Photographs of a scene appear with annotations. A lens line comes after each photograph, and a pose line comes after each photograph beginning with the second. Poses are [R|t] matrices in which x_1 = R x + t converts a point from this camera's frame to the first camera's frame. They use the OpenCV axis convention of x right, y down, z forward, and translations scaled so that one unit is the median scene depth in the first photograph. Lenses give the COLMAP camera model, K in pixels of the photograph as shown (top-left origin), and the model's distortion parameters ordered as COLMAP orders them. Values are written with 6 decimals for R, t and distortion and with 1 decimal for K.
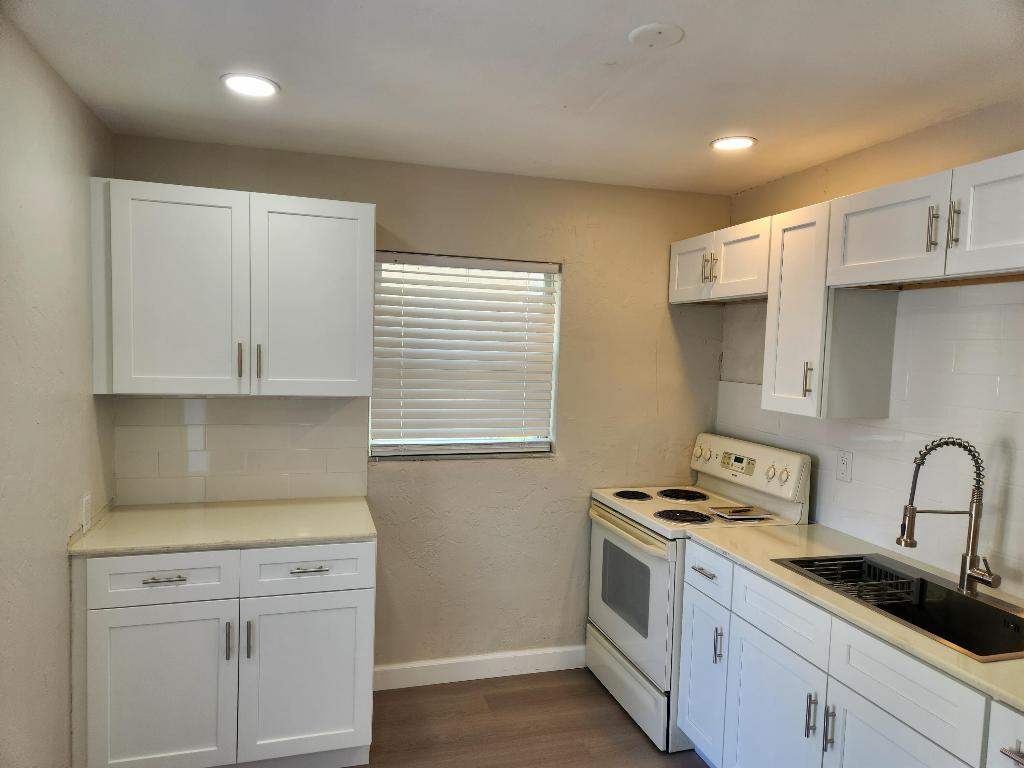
lens RADIAL K [[654.4, 0, 485.9], [0, 654.4, 388.4], [0, 0, 1]] dist [0.069883, -0.050398]
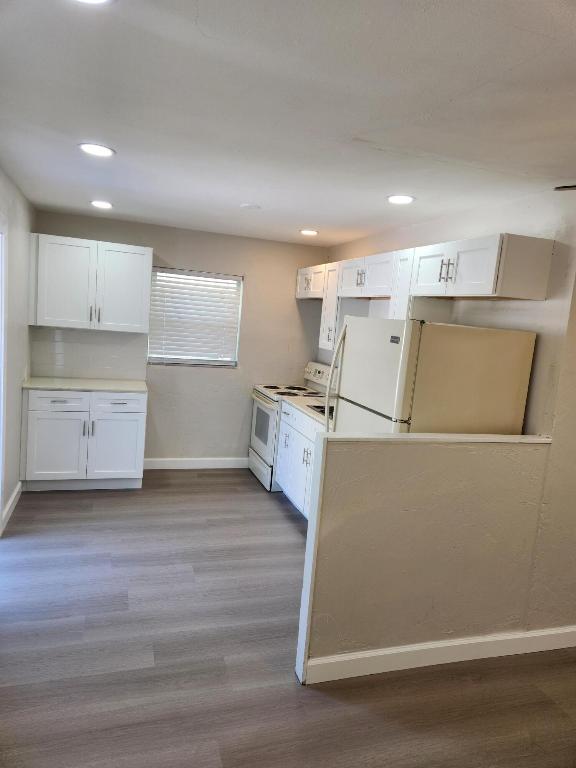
lens RADIAL K [[523.1, 0, 288.0], [0, 523.1, 384.0], [0, 0, 1]] dist [-0.005047, 0.000352]
pose [[0.997828, 0.046585, 0.046583, 0.211919], [-0.048971, 0.997473, 0.051463, 0.065641], [-0.044068, -0.053633, 0.997588, -0.760588]]
